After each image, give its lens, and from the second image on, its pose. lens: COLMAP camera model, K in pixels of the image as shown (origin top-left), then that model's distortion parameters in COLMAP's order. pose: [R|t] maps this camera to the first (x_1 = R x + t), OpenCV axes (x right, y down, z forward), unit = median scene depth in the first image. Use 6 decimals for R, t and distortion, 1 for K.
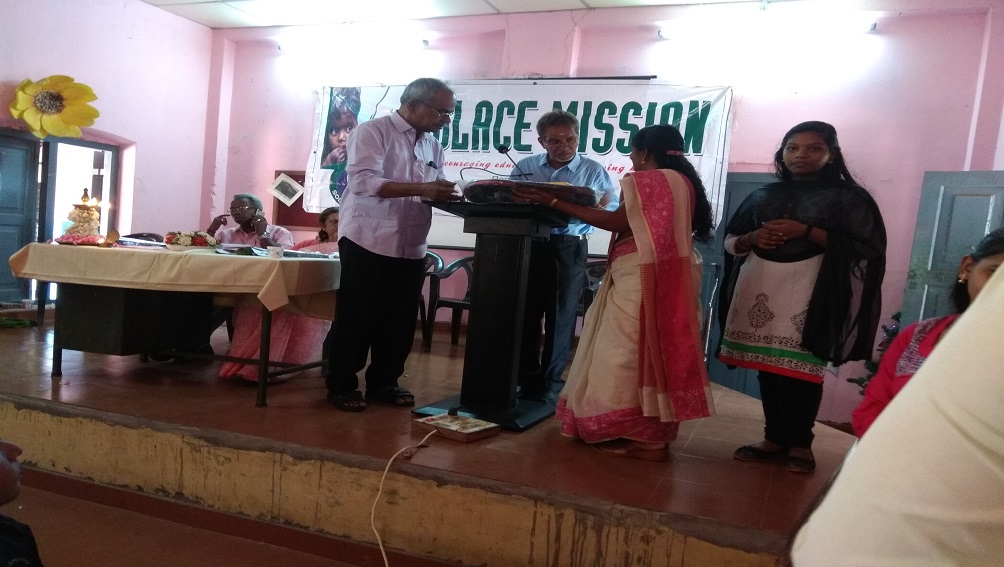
lens RADIAL K [[823.4, 0, 499.5], [0, 823.4, 308.3], [0, 0, 1]] dist [0.003011, -0.004019]
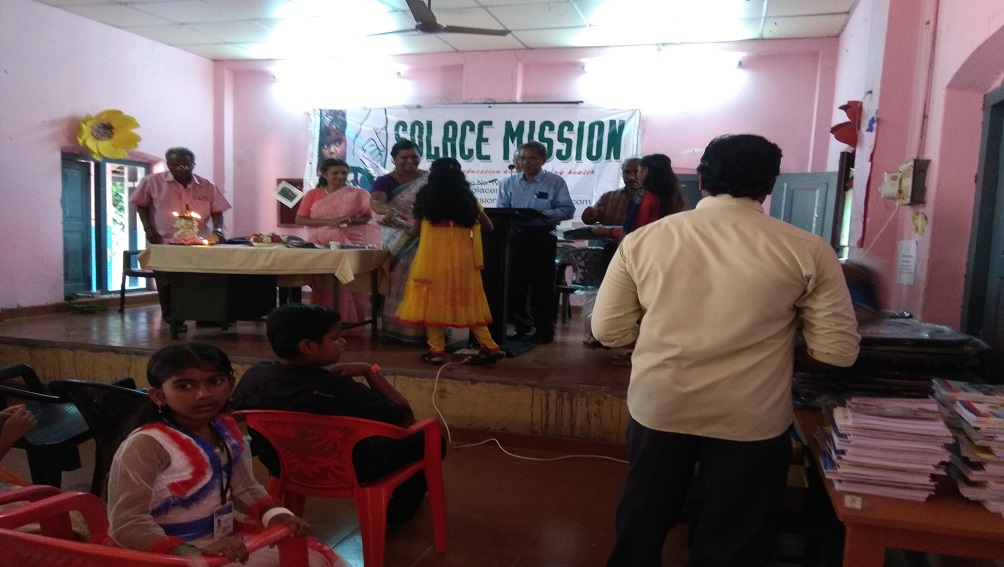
lens RADIAL K [[720.2, 0, 541.1], [0, 720.2, 296.3], [0, 0, 1]] dist [0.012570, -0.005848]
pose [[0.991273, -0.045648, 0.123667, -0.030272], [0.043997, 0.998903, 0.016047, 0.006884], [-0.124264, -0.010466, 0.992194, -0.123976]]
